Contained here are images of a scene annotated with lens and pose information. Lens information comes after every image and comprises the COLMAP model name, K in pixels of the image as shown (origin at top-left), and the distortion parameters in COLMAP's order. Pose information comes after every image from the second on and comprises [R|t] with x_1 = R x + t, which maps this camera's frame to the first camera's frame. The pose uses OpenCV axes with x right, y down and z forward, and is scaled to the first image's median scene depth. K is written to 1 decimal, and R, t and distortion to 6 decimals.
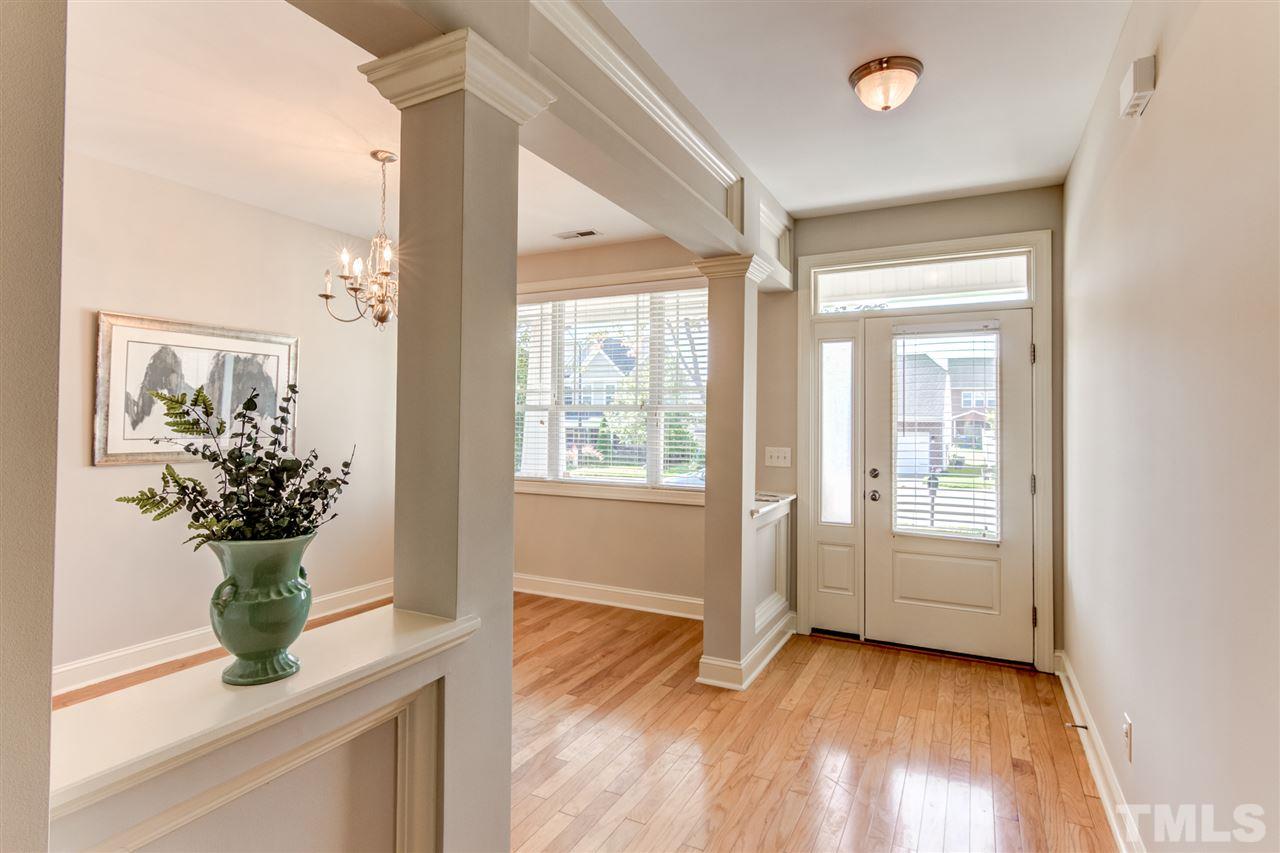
lens RADIAL K [[650.0, 0, 642.2], [0, 650.0, 409.3], [0, 0, 1]] dist [0.001327, -0.001159]
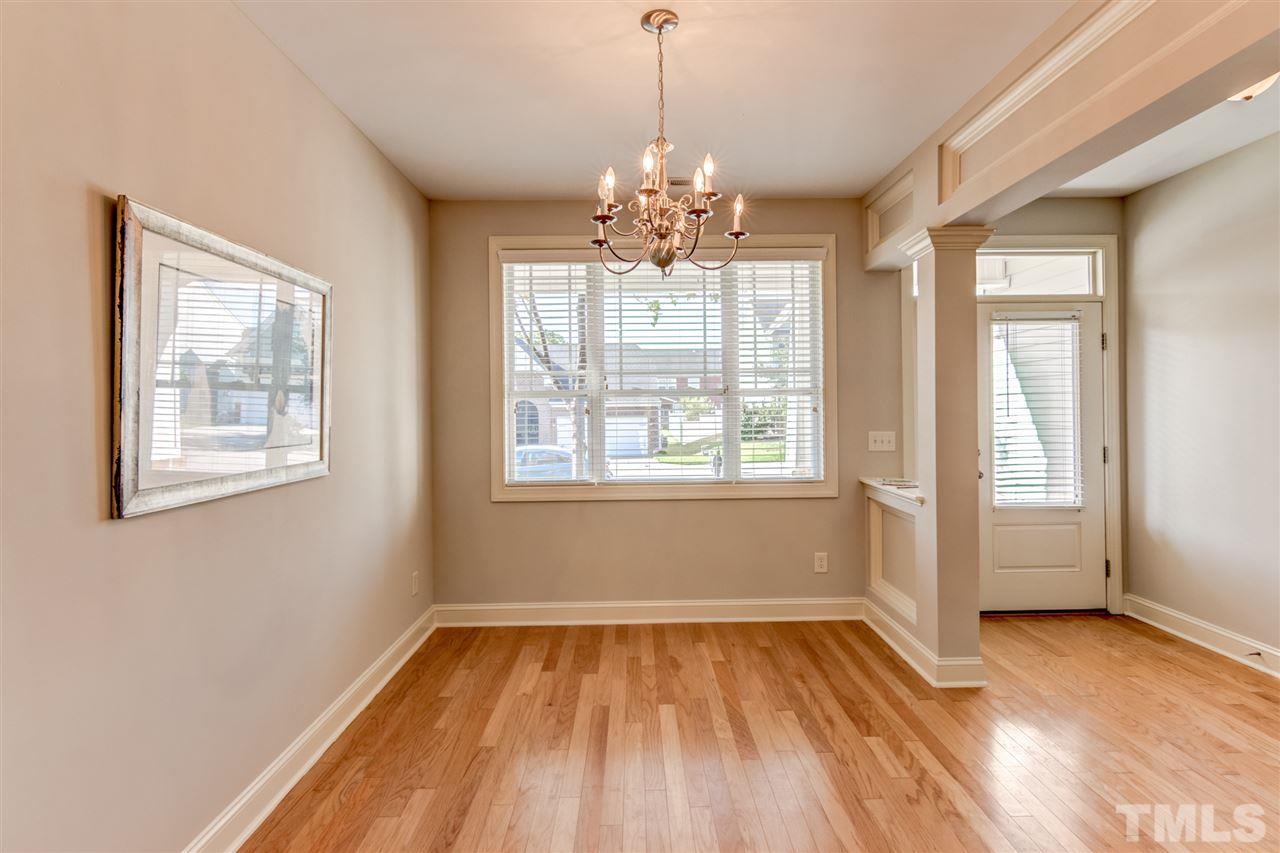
lens RADIAL K [[650.0, 0, 642.2], [0, 650.0, 409.3], [0, 0, 1]] dist [0.001327, -0.001159]
pose [[0.883685, -0.019974, 0.467656, -0.647142], [0.009614, 0.999653, 0.024530, -0.002194], [-0.467983, -0.017181, 0.883570, 0.353487]]
